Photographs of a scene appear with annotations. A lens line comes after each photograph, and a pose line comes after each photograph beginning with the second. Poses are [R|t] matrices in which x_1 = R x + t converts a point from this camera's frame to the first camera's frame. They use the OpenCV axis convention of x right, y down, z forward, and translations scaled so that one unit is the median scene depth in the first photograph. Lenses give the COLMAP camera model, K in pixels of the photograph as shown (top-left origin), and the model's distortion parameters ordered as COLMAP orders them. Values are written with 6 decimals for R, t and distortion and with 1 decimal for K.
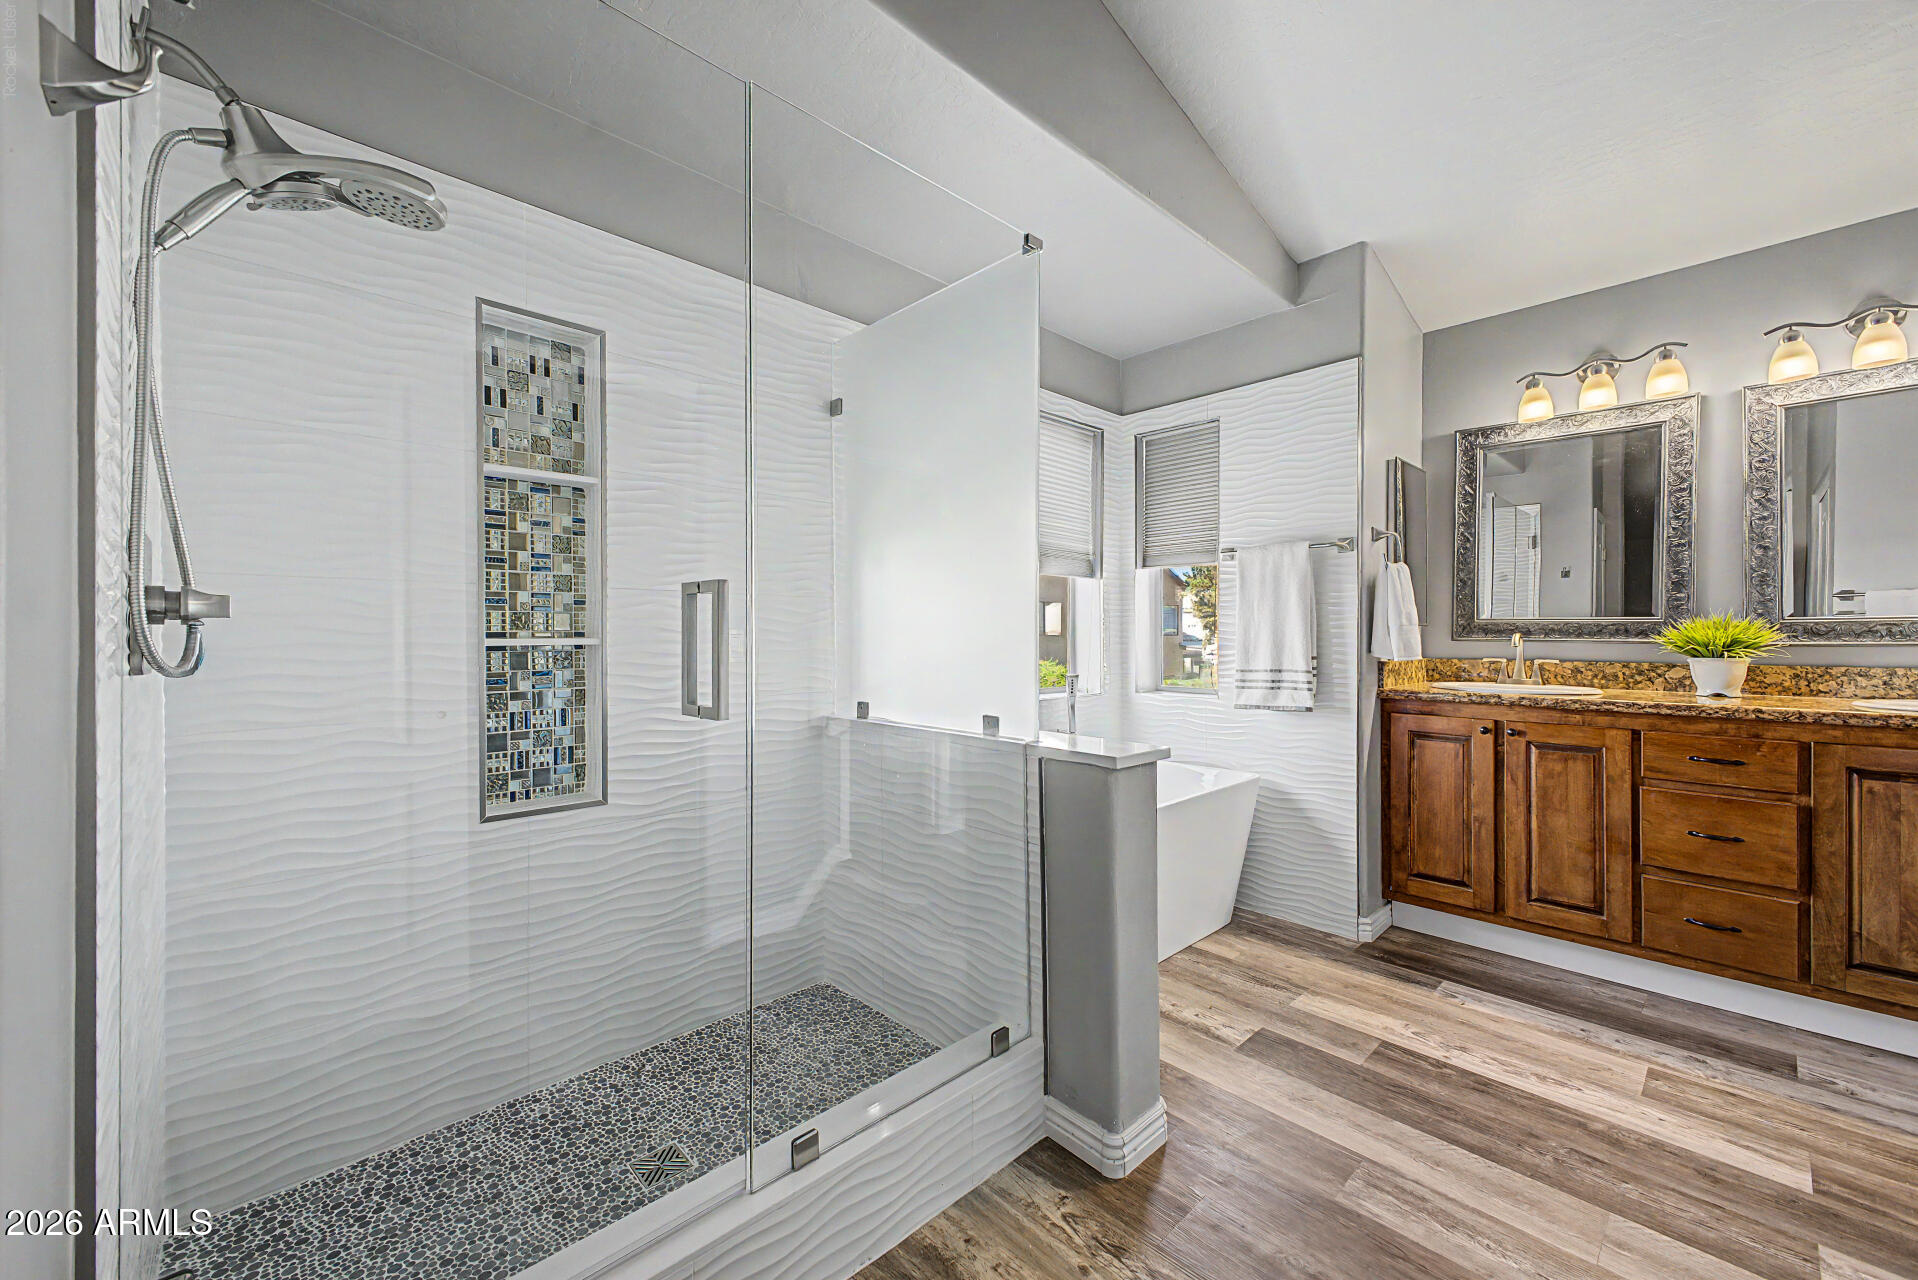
lens RADIAL K [[766.3, 0, 963.9], [0, 766.3, 632.9], [0, 0, 1]] dist [0.008852, -0.000775]
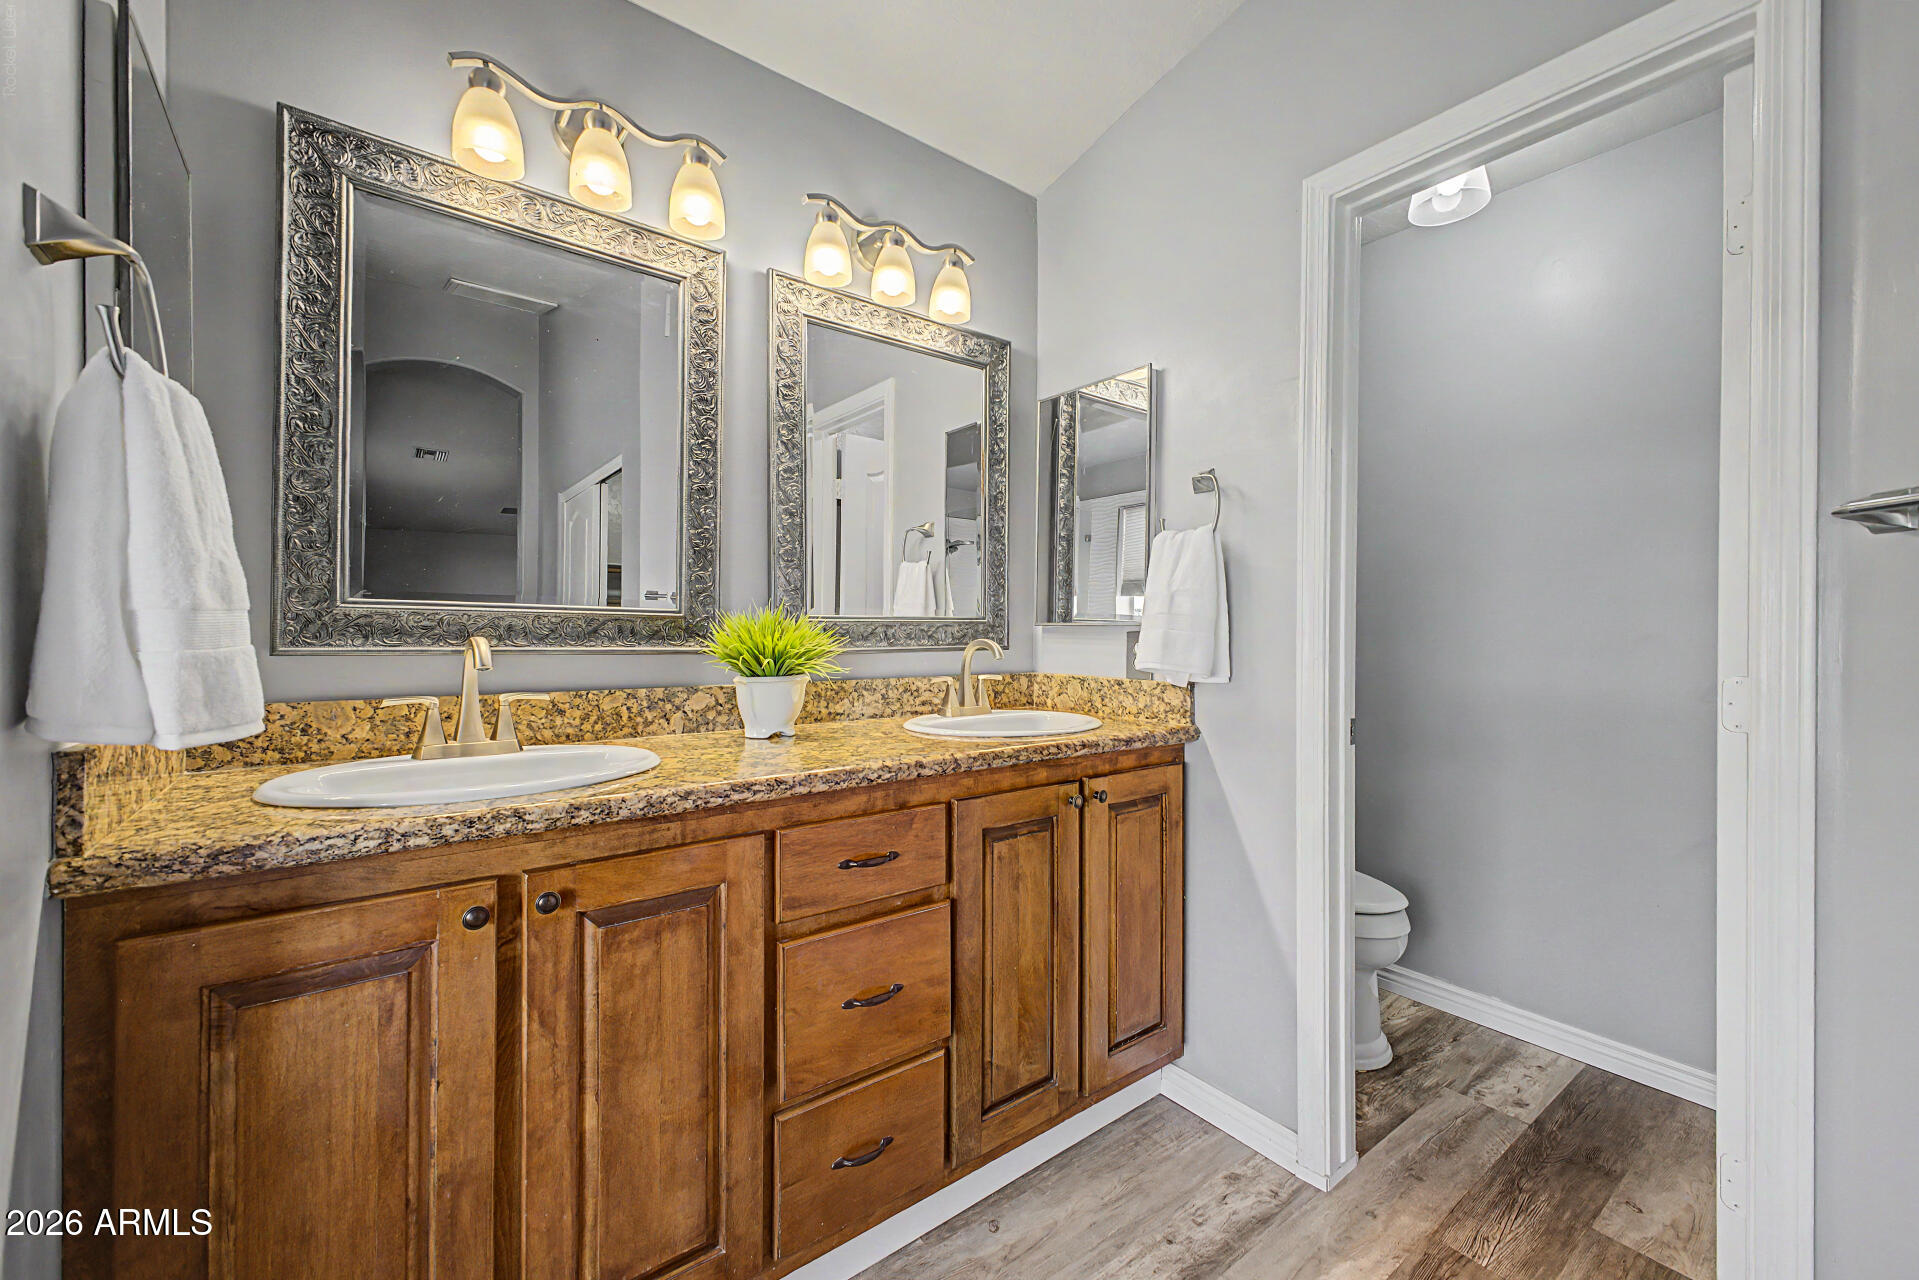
lens RADIAL K [[766.5, 0, 959.5], [0, 766.5, 640.0], [0, 0, 1]] dist [0.021460, -0.010700]
pose [[0.124922, -0.006153, 0.992147, 0.370936], [-0.002266, 0.999976, 0.006487, -0.001077], [-0.992164, -0.003059, 0.124905, 0.765212]]
